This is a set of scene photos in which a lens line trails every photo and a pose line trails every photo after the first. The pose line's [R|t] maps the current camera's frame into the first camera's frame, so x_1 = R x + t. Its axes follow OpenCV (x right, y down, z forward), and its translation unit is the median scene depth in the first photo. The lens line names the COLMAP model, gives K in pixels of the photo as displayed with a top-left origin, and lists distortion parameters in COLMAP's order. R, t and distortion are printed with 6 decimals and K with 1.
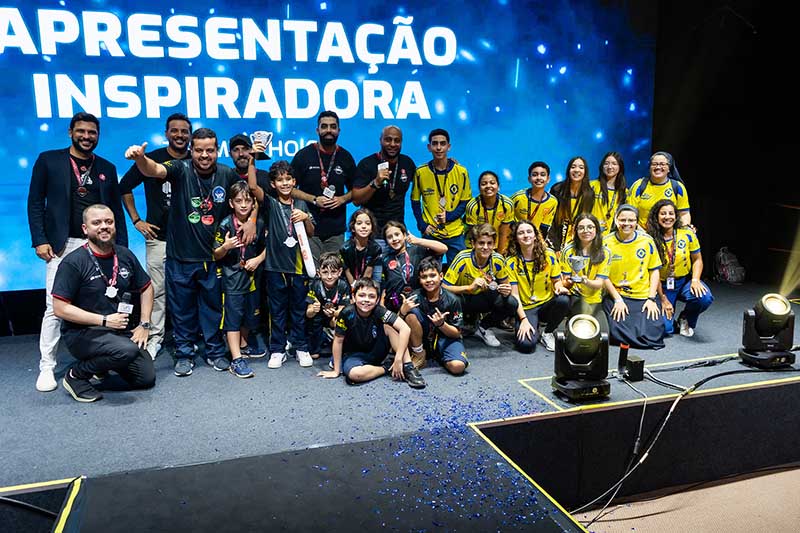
lens RADIAL K [[643.9, 0, 399.5], [0, 643.9, 270.7], [0, 0, 1]] dist [-0.011020, 0.009026]
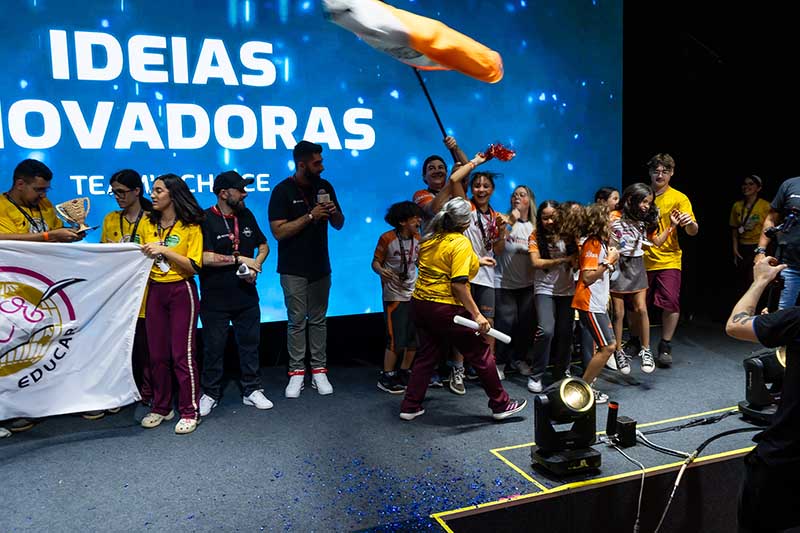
lens RADIAL K [[643.9, 0, 398.5], [0, 643.9, 267.7], [0, 0, 1]] dist [-0.011020, 0.009026]
pose [[0.998126, -0.016415, 0.058950, 0.020671], [0.020544, 0.997326, -0.070136, -0.011737], [-0.057642, 0.071215, 0.995794, 0.167983]]
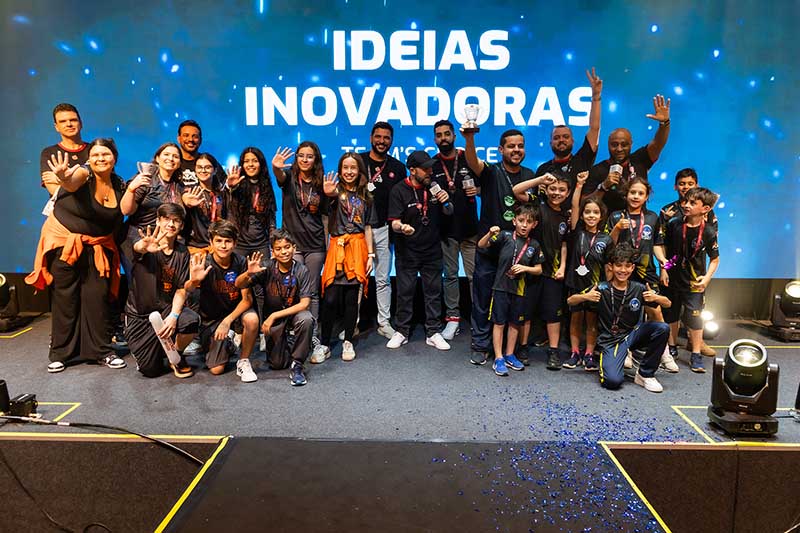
lens RADIAL K [[643.9, 0, 398.8], [0, 643.9, 271.8], [0, 0, 1]] dist [-0.011020, 0.009026]
pose [[0.950220, 0.064195, -0.304895, 0.088728], [-0.069228, 0.997584, -0.005715, 0.012109], [0.303792, 0.026538, 0.952369, -0.001199]]
